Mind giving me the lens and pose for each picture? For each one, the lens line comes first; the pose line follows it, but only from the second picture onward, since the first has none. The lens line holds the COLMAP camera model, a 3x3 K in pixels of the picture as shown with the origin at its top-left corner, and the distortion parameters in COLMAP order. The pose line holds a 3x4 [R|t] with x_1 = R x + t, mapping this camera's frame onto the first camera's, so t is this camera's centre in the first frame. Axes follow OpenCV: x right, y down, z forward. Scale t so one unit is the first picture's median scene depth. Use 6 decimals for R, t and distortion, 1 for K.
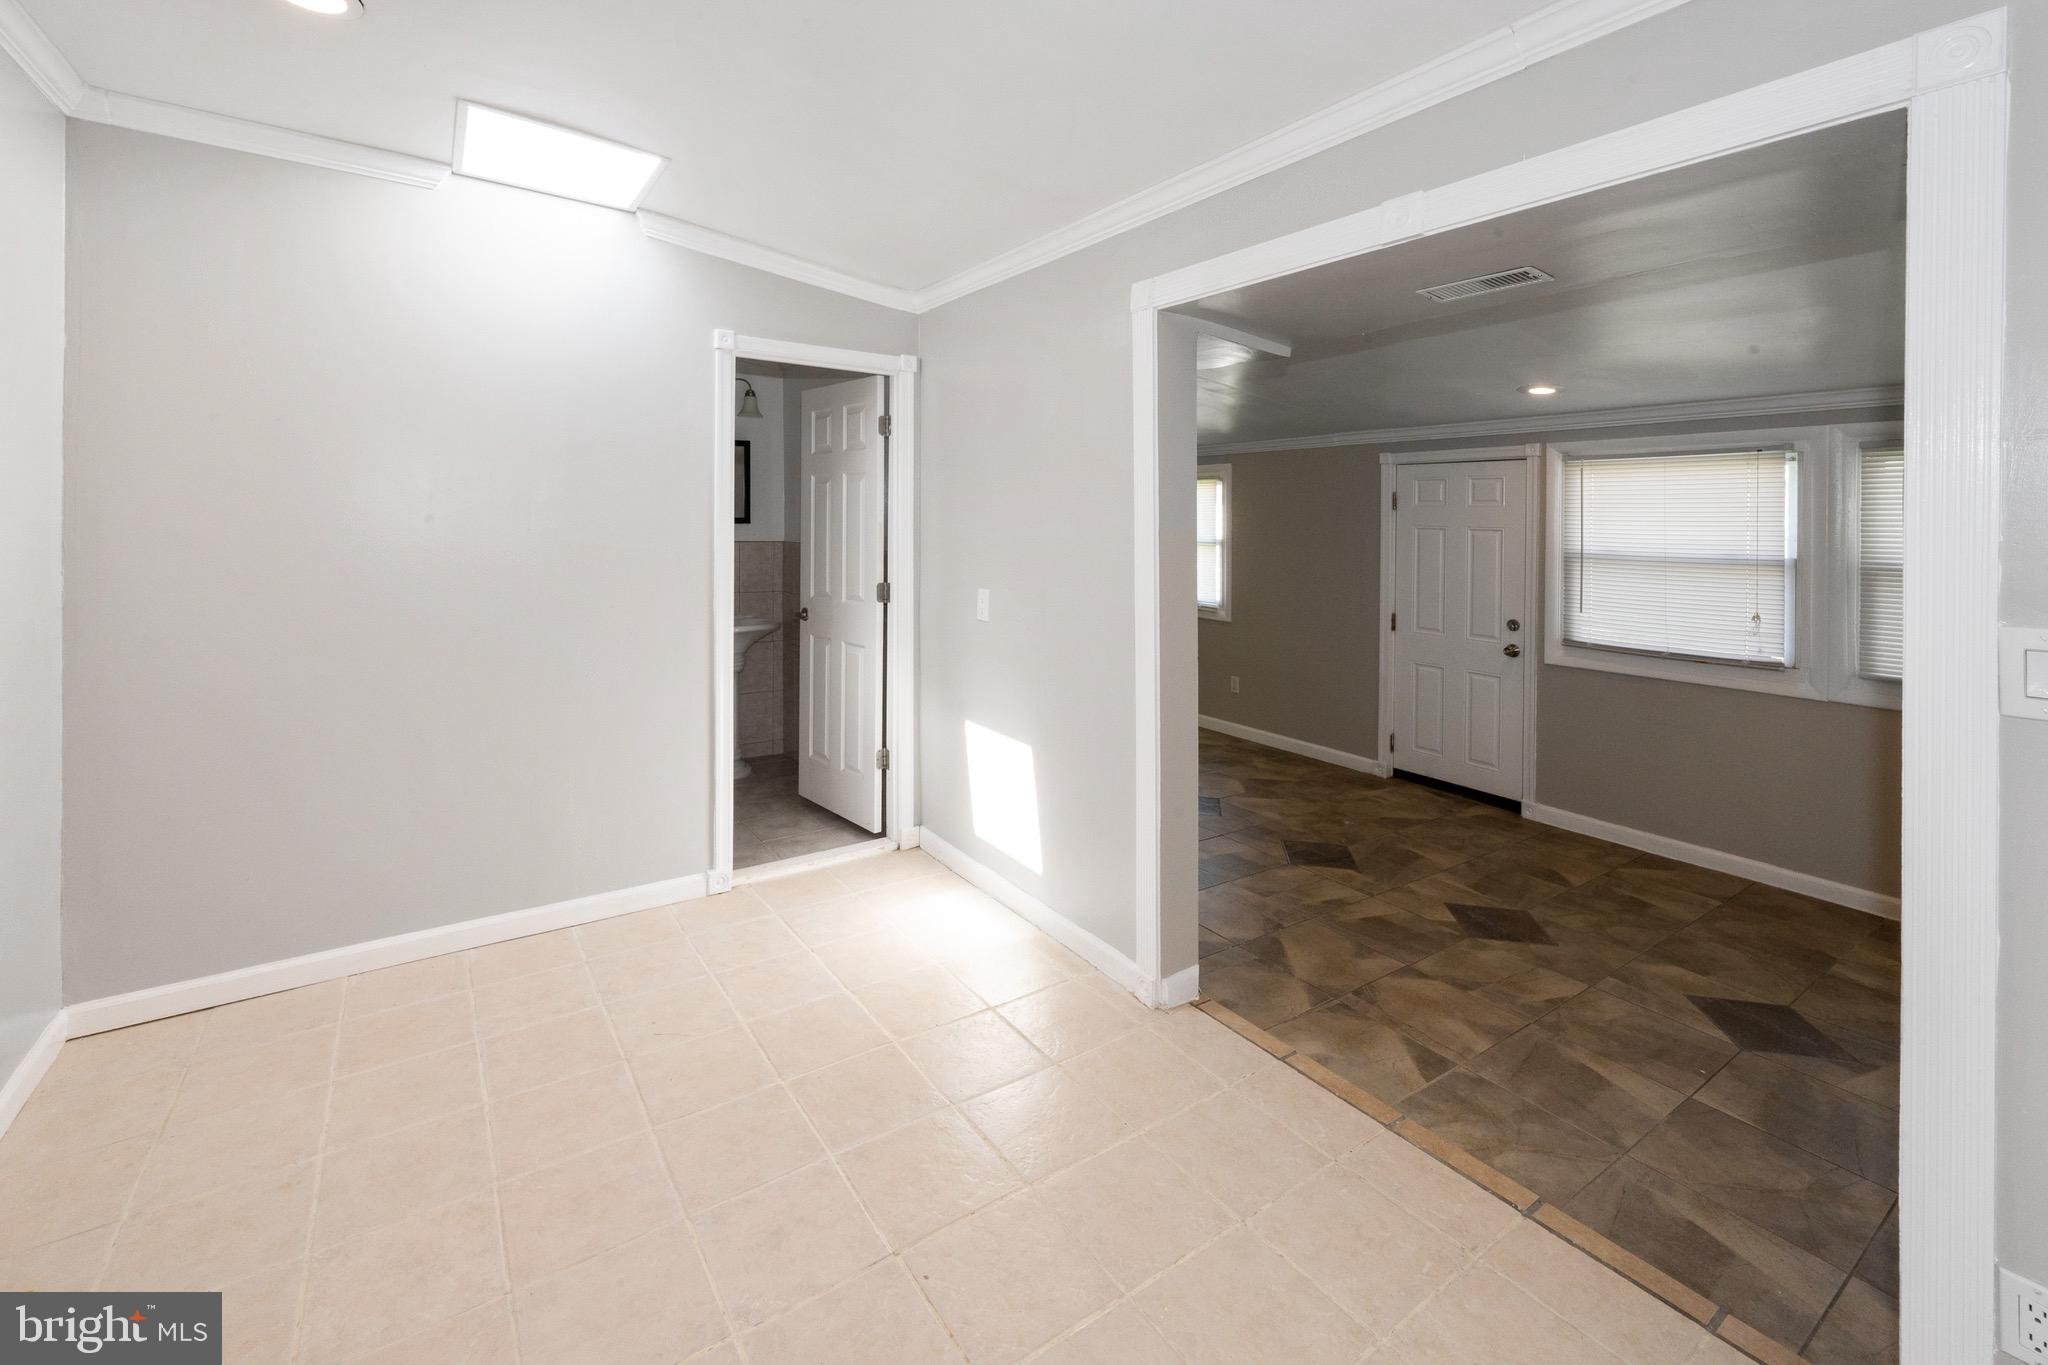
lens RADIAL K [[847.2, 0, 1006.7], [0, 847.2, 629.1], [0, 0, 1]] dist [-0.002915, 0.000761]
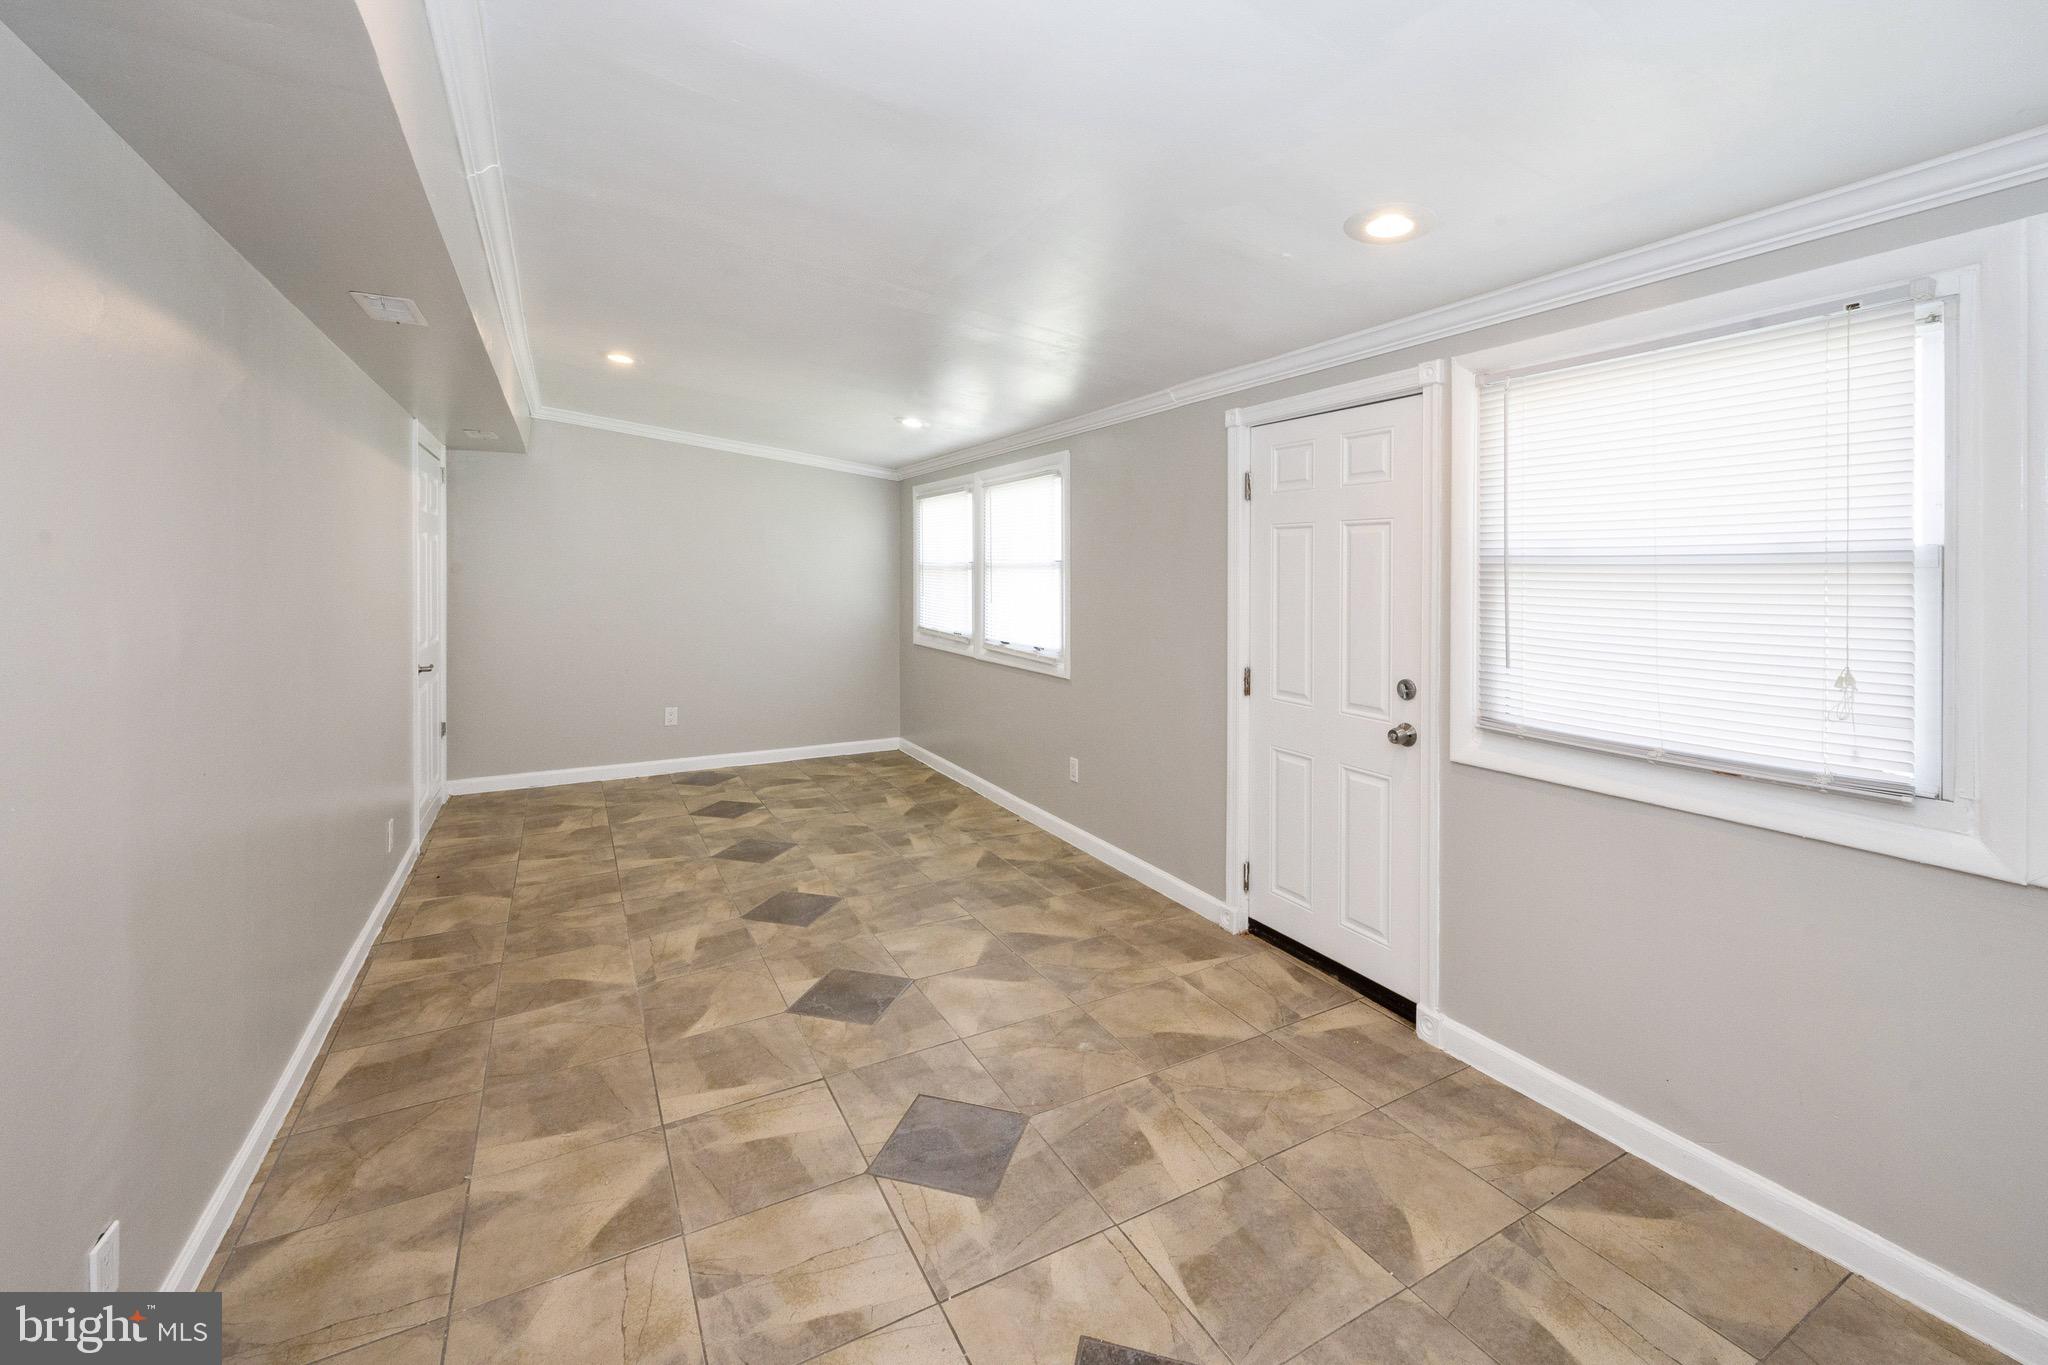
lens RADIAL K [[847.2, 0, 1036.2], [0, 847.2, 675.1], [0, 0, 1]] dist [-0.002915, 0.000761]
pose [[0.996829, -0.005444, -0.079383, 0.426279], [0.005396, 0.999985, -0.000808, -0.016169], [0.079386, 0.000377, 0.996844, 0.448580]]
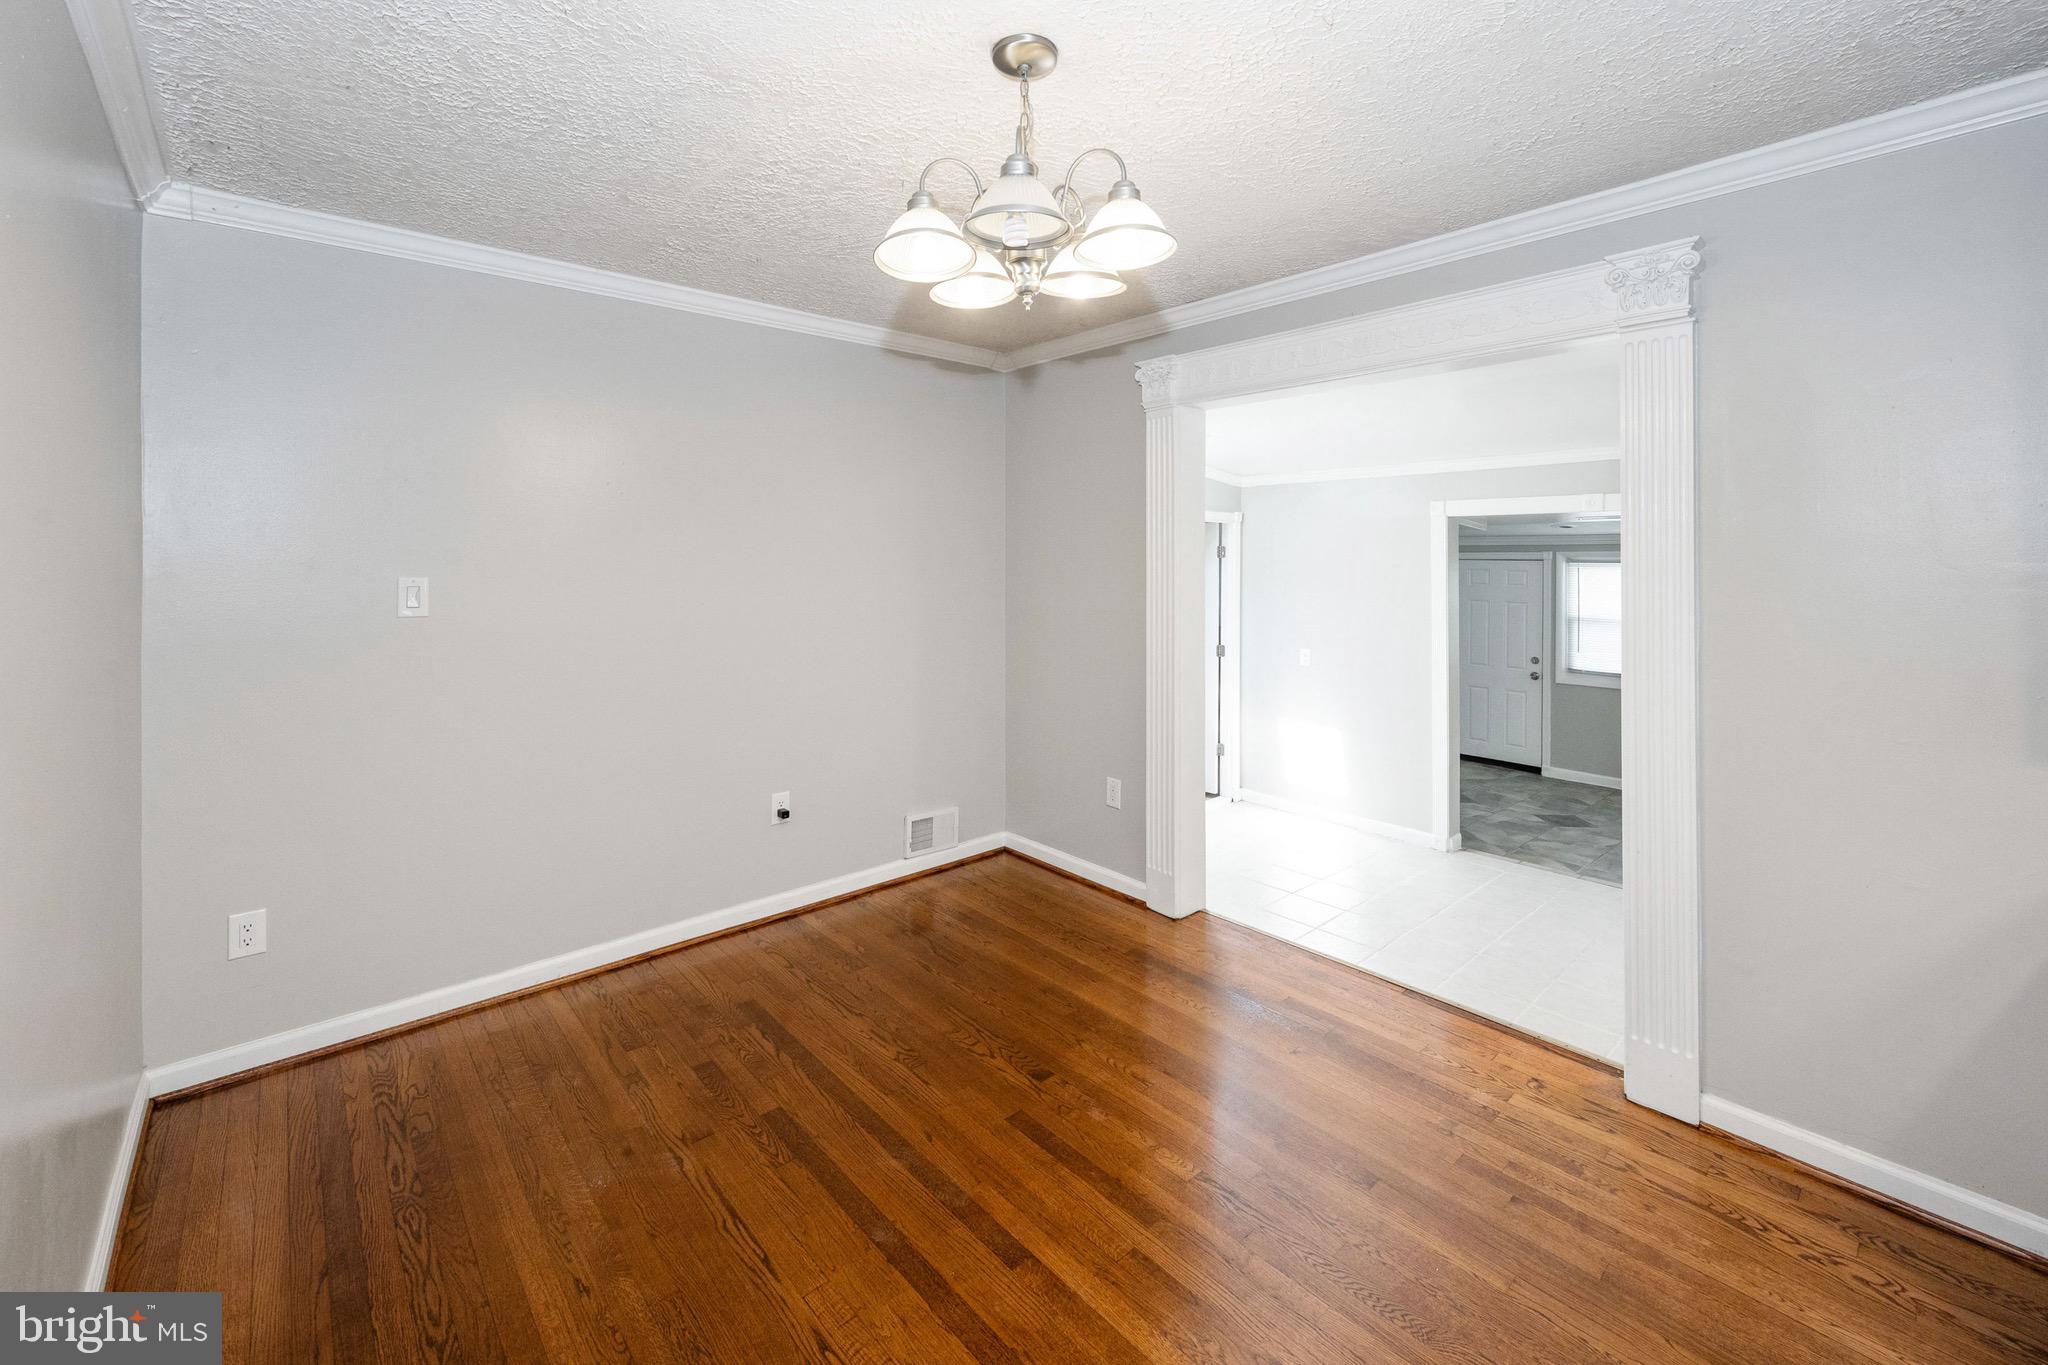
lens RADIAL K [[847.2, 0, 1020.3], [0, 847.2, 674.4], [0, 0, 1]] dist [-0.002915, 0.000761]
pose [[0.990718, -0.023512, 0.133886, -0.664417], [0.021221, 0.999603, 0.018514, -0.031214], [-0.134268, -0.015501, 0.990824, -0.539238]]
